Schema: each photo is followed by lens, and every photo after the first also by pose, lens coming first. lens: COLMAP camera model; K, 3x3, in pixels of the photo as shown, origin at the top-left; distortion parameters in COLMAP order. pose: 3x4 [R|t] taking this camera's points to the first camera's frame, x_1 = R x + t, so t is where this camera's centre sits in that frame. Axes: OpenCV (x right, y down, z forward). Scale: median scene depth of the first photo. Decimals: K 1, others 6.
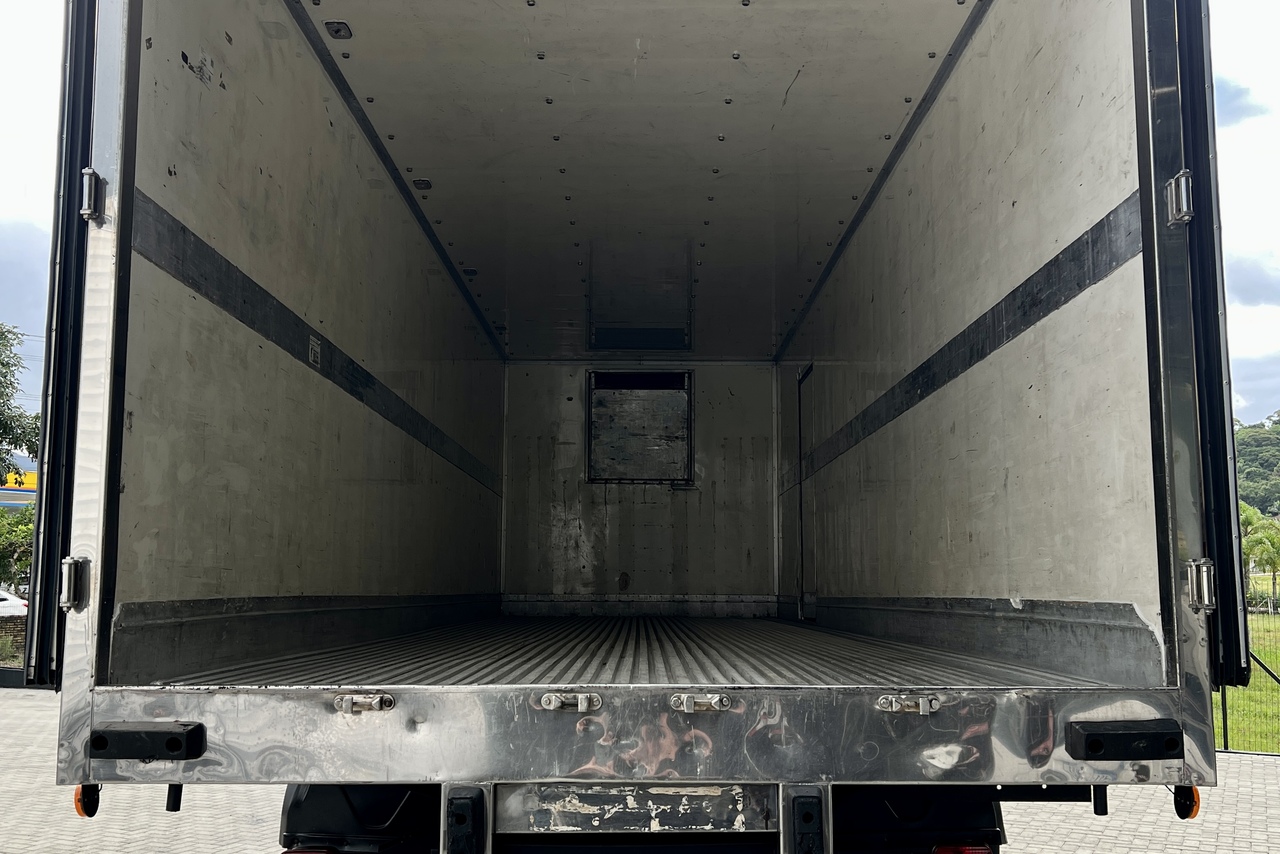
lens RADIAL K [[1258.8, 0, 651.9], [0, 1258.8, 427.6], [0, 0, 1]] dist [0.142348, -0.313542]
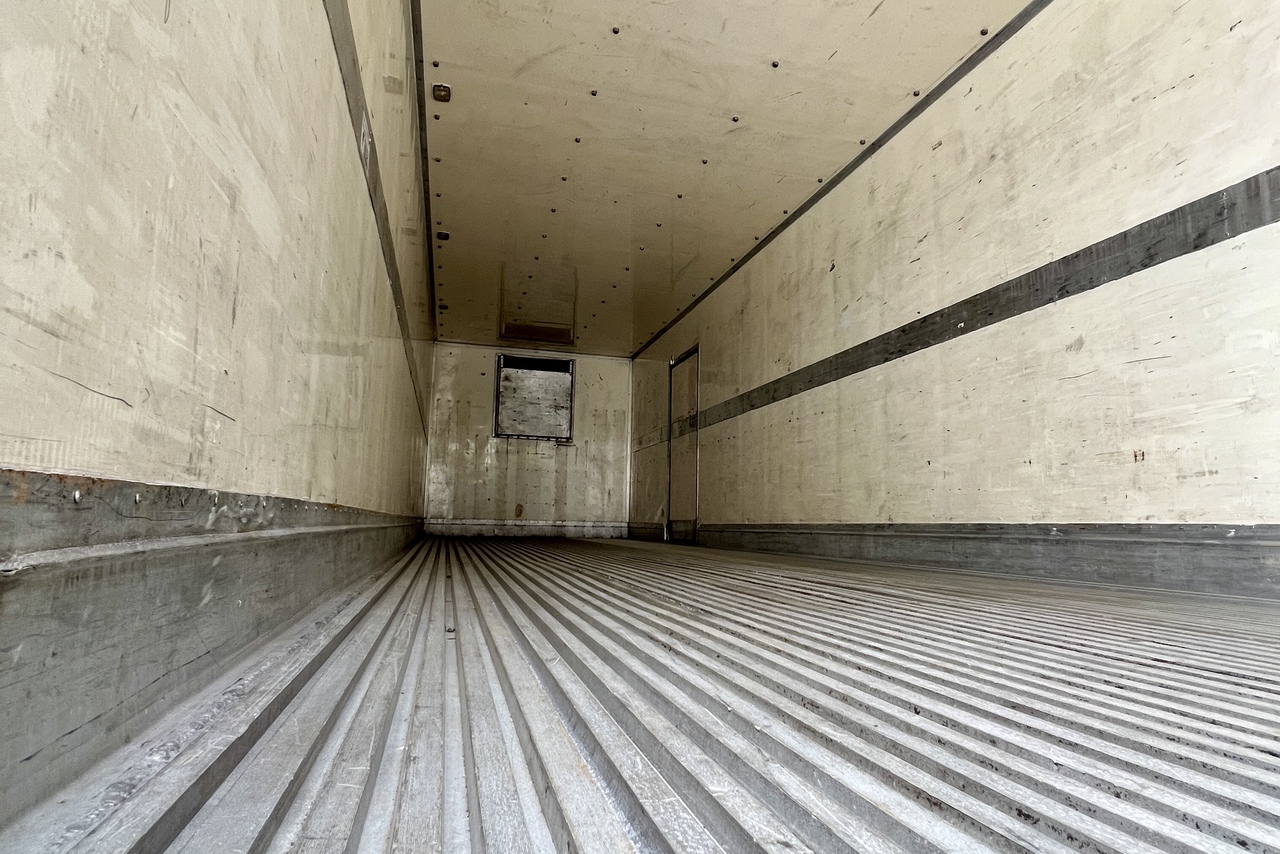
lens RADIAL K [[675.5, 0, 641.4], [0, 675.5, 431.0], [0, 0, 1]] dist [-0.000068, -0.000420]
pose [[0.962790, 0.050180, 0.265551, -0.092073], [-0.048729, 0.998739, -0.012053, 0.038716], [-0.265821, -0.001336, 0.964021, 0.267522]]
